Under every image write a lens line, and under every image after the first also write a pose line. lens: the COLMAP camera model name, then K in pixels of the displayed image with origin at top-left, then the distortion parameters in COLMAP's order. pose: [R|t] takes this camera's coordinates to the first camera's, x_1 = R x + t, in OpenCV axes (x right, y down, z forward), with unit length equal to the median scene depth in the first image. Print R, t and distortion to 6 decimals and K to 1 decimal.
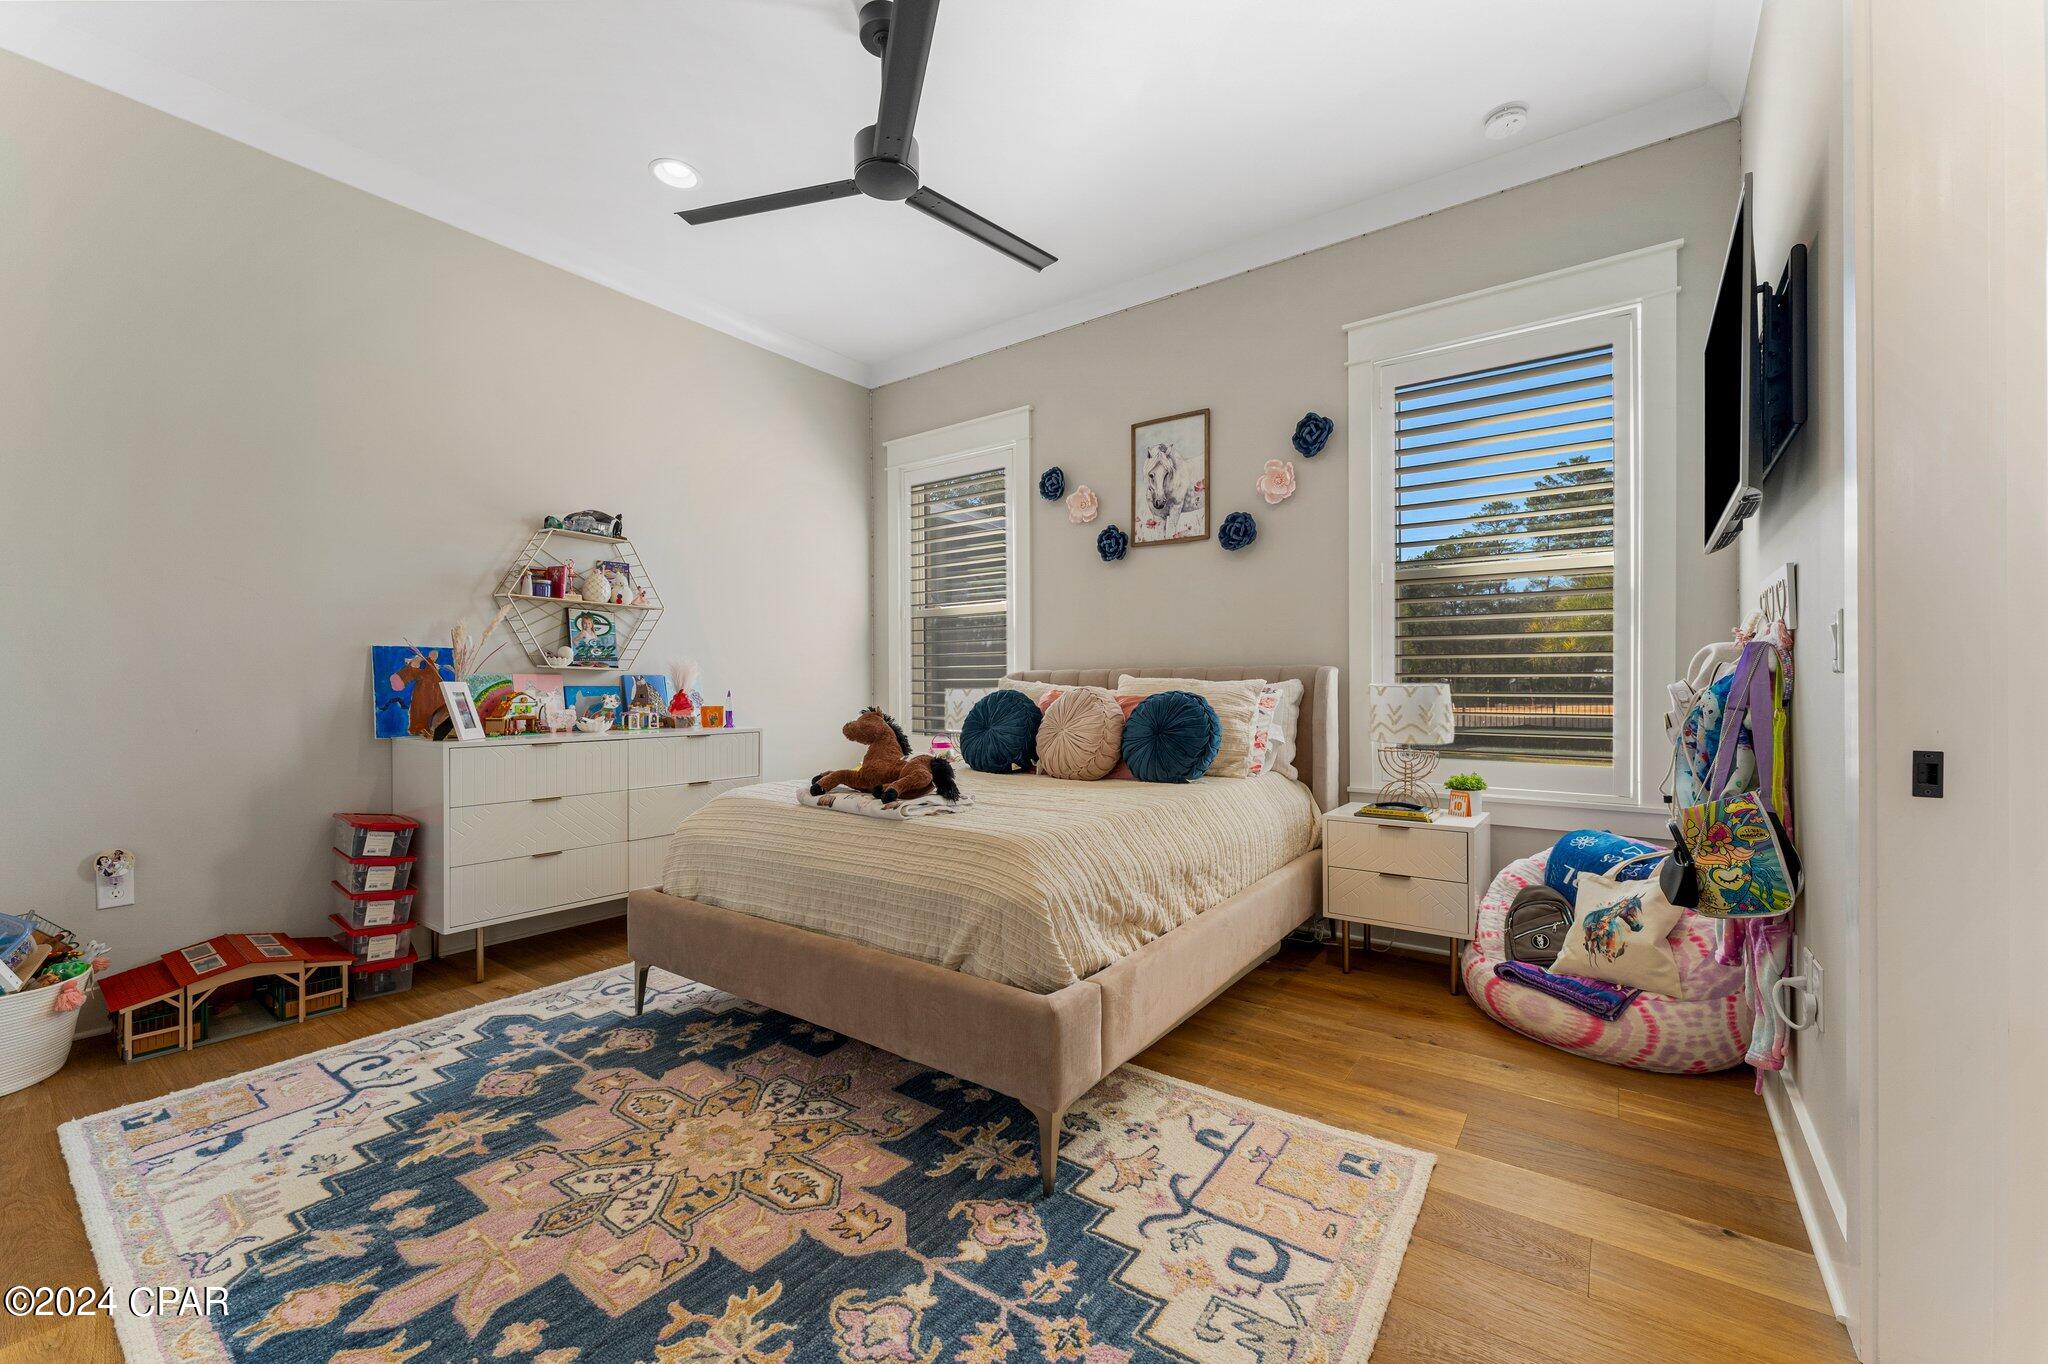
lens RADIAL K [[817.3, 0, 1014.8], [0, 817.3, 685.4], [0, 0, 1]] dist [0.000748, 0.000233]
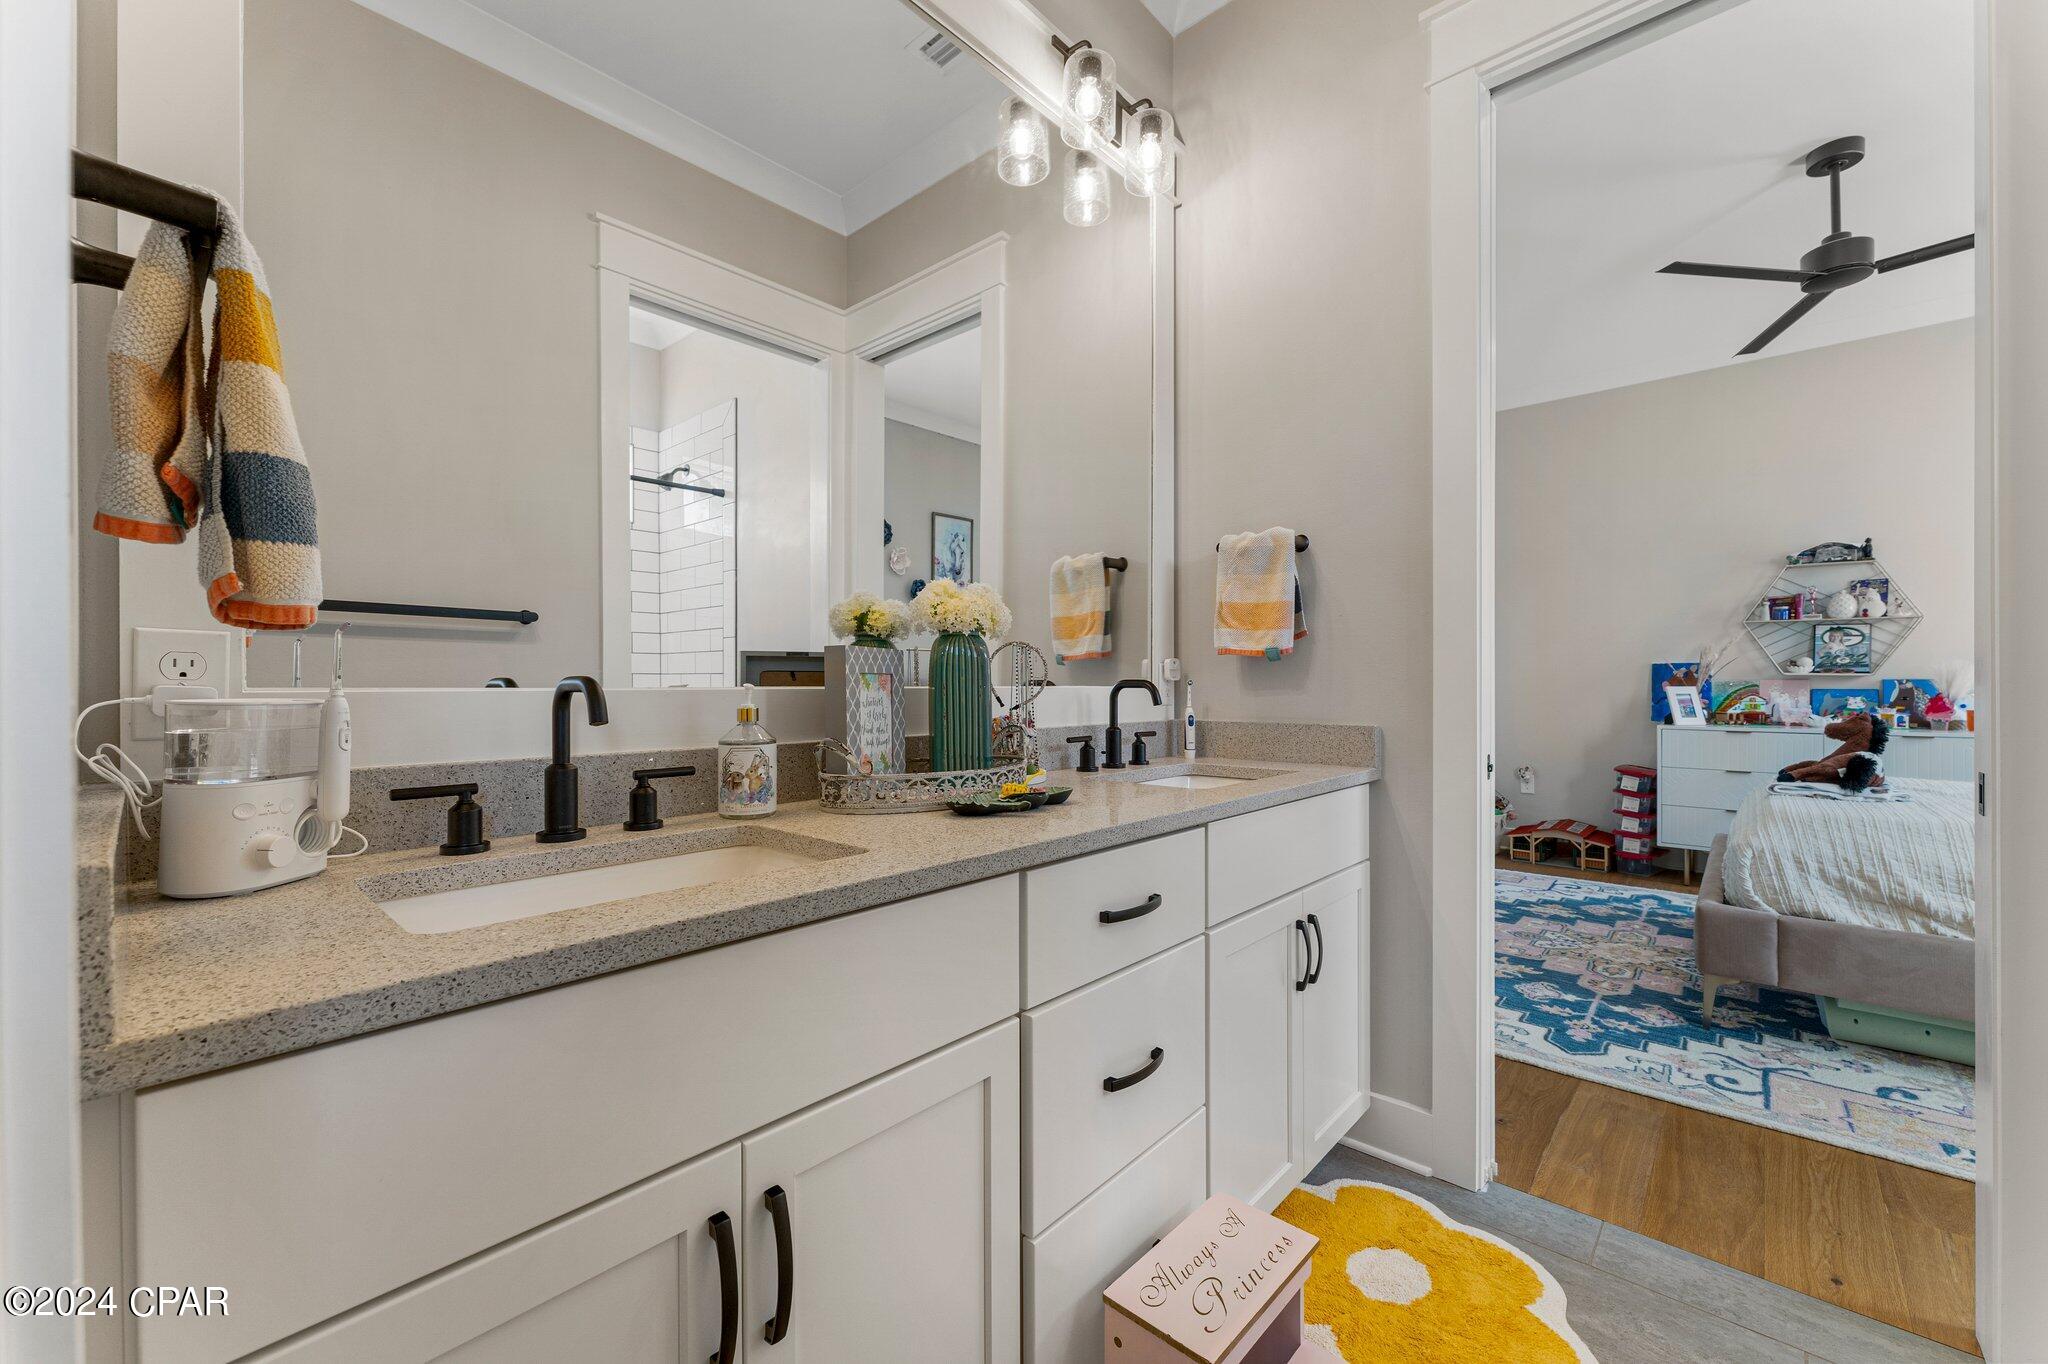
lens RADIAL K [[817.3, 0, 1014.8], [0, 817.3, 685.4], [0, 0, 1]] dist [0.000748, 0.000233]
pose [[-0.109426, 0.004376, -0.993985, 1.430209], [0.005465, 0.999978, 0.003801, -0.028781], [0.993980, -0.005016, -0.109447, -0.099059]]
